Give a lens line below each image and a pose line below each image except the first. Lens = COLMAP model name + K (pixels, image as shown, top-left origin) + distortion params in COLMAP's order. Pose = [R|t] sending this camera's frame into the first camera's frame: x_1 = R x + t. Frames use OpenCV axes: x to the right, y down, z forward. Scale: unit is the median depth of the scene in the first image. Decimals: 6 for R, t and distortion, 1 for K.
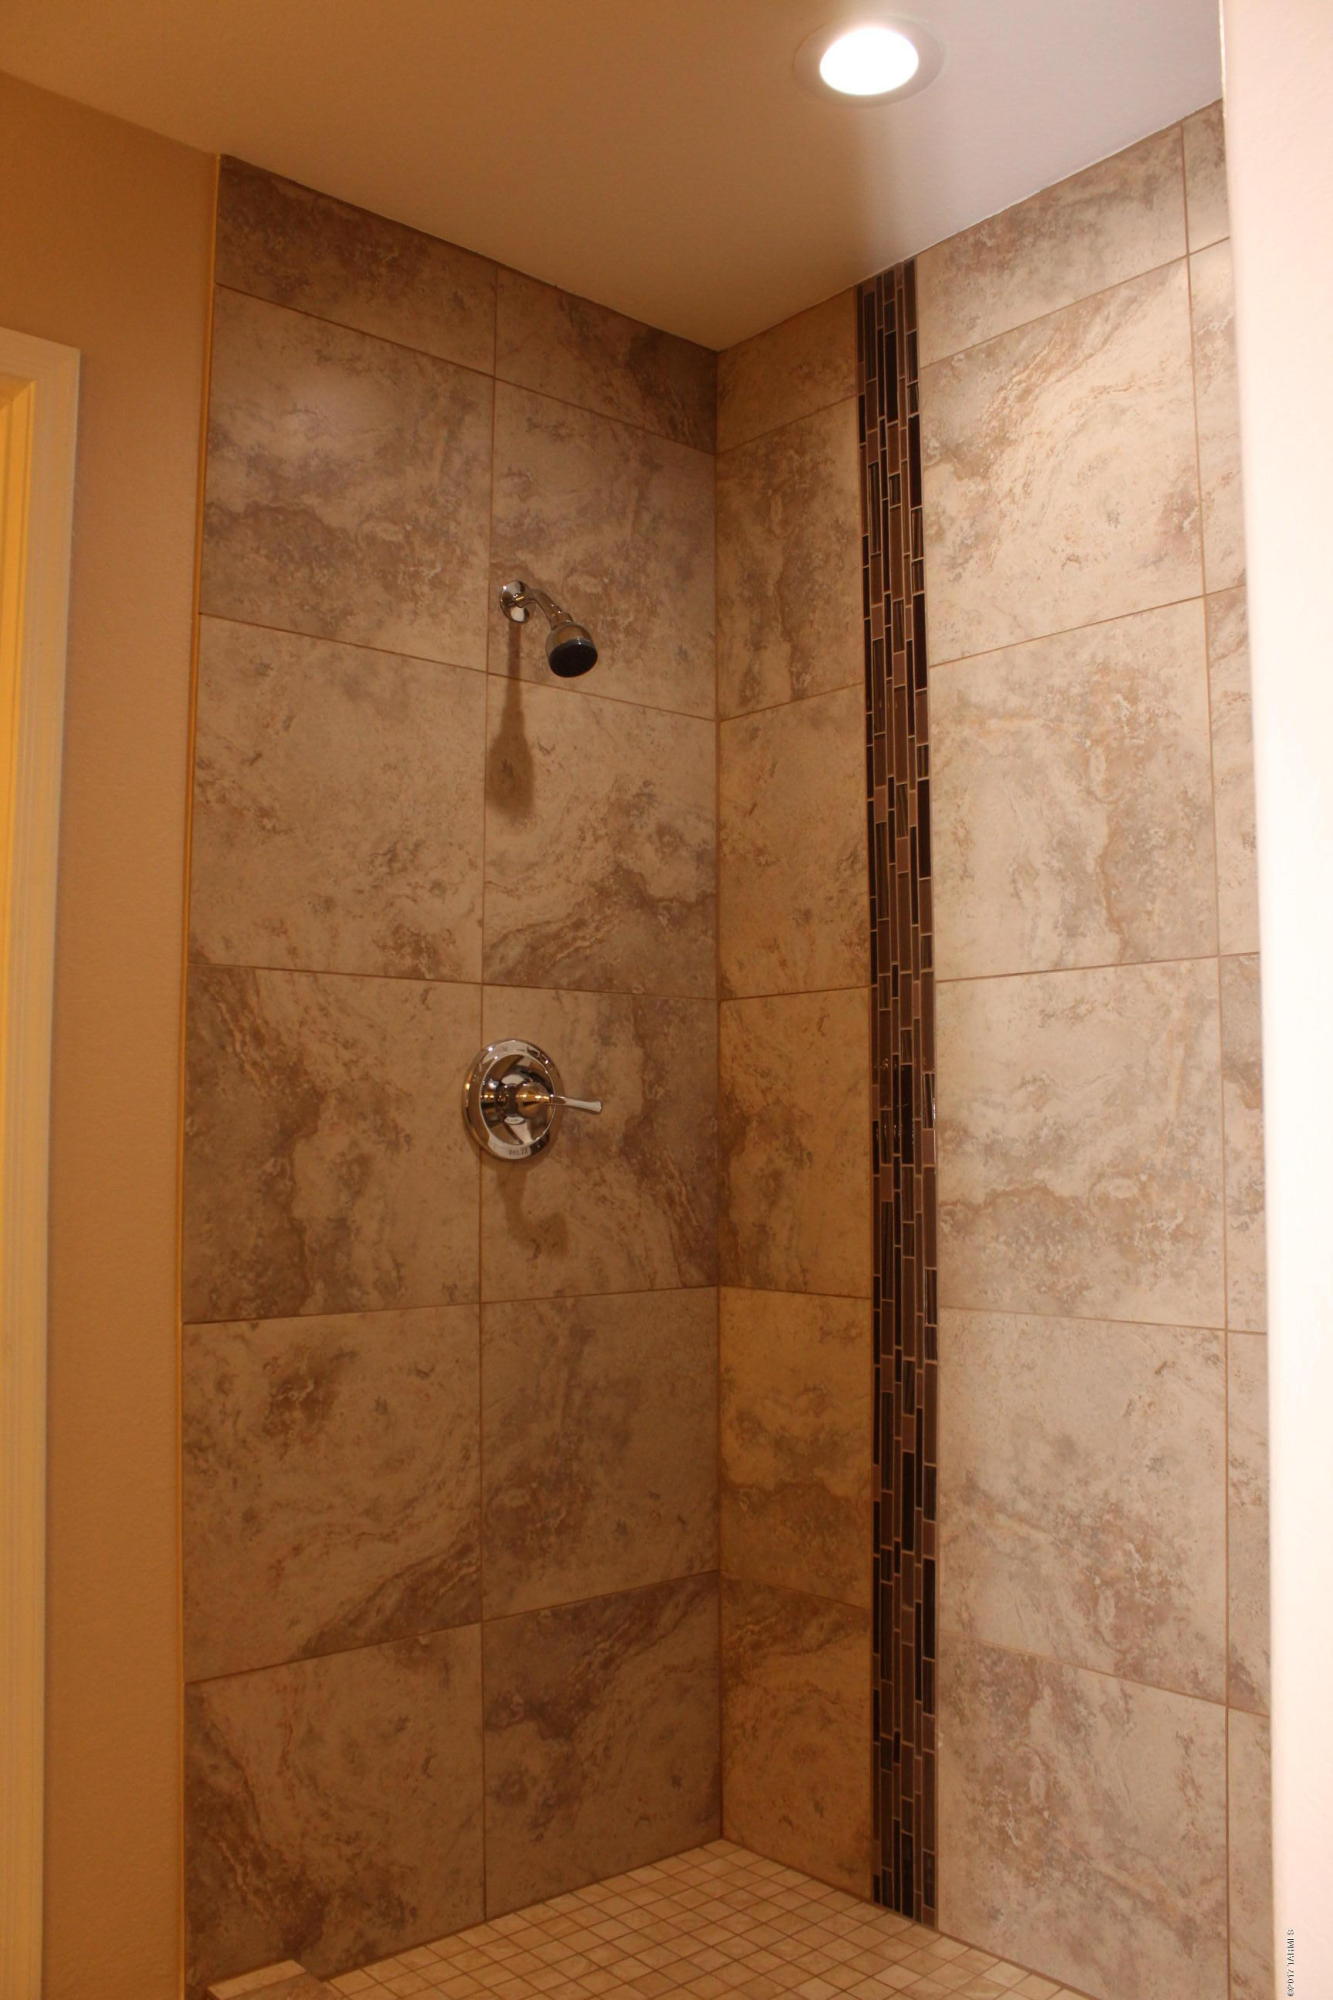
lens RADIAL K [[1705.7, 0, 666.5], [0, 1705.7, 1000.0], [0, 0, 1]] dist [-0.152409, 0.135615]
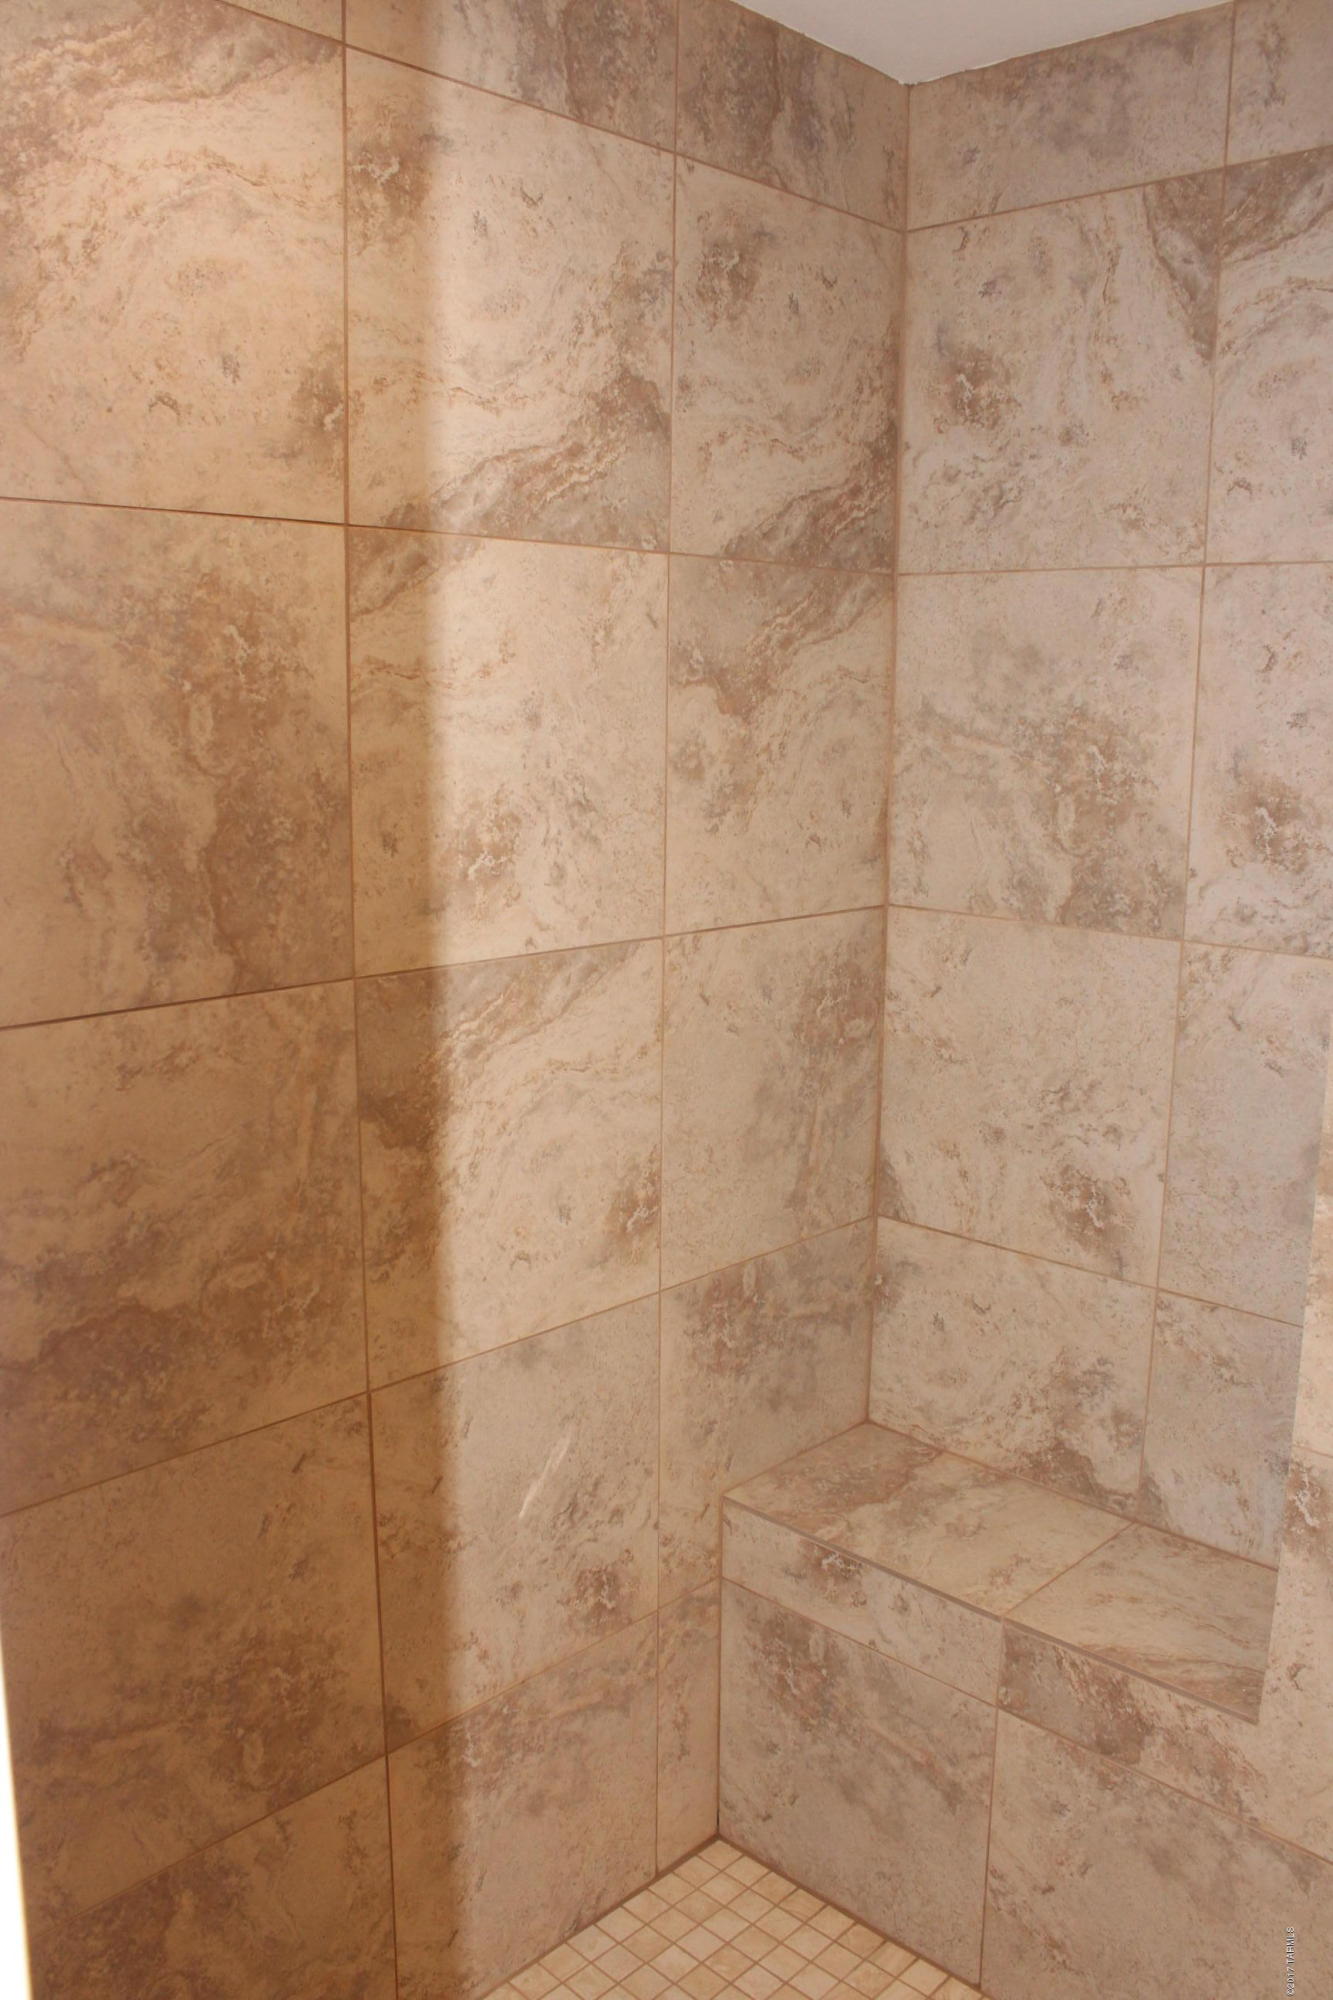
lens RADIAL K [[1705.7, 0, 666.5], [0, 1705.7, 1000.0], [0, 0, 1]] dist [-0.152409, 0.135615]
pose [[-0.095762, -0.181391, 0.978737, -0.477361], [-0.092009, 0.980660, 0.172745, -0.162601], [-0.991143, -0.073510, -0.110599, 0.864855]]
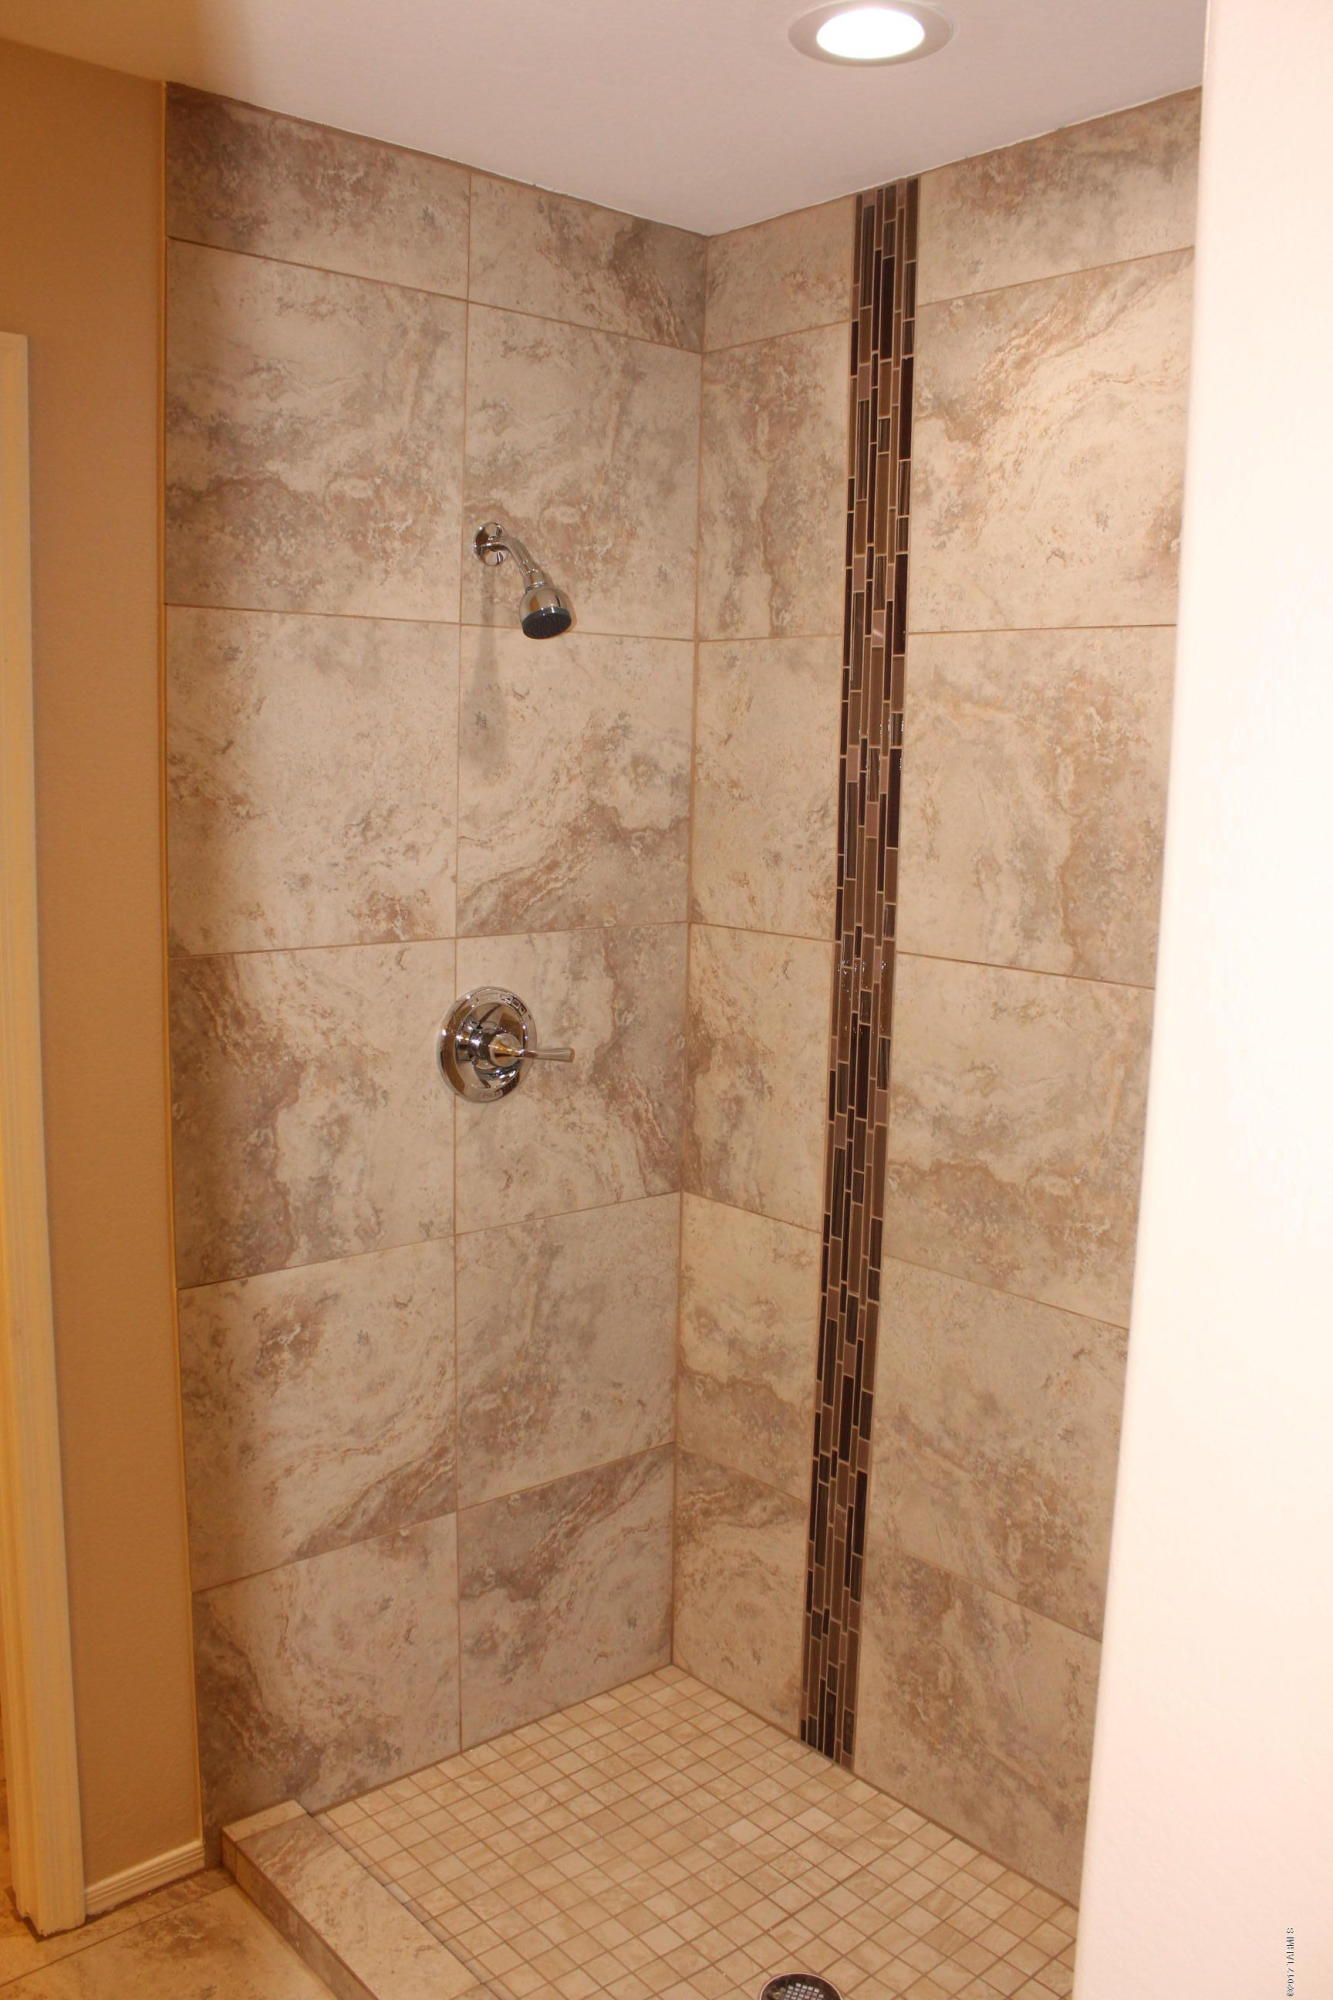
lens RADIAL K [[1705.7, 0, 666.5], [0, 1705.7, 1000.0], [0, 0, 1]] dist [-0.152409, 0.135615]
pose [[0.999712, 0.023623, 0.004297, 0.016679], [-0.023980, 0.973374, 0.227966, -0.229606], [0.001202, -0.228003, 0.973660, -0.009356]]
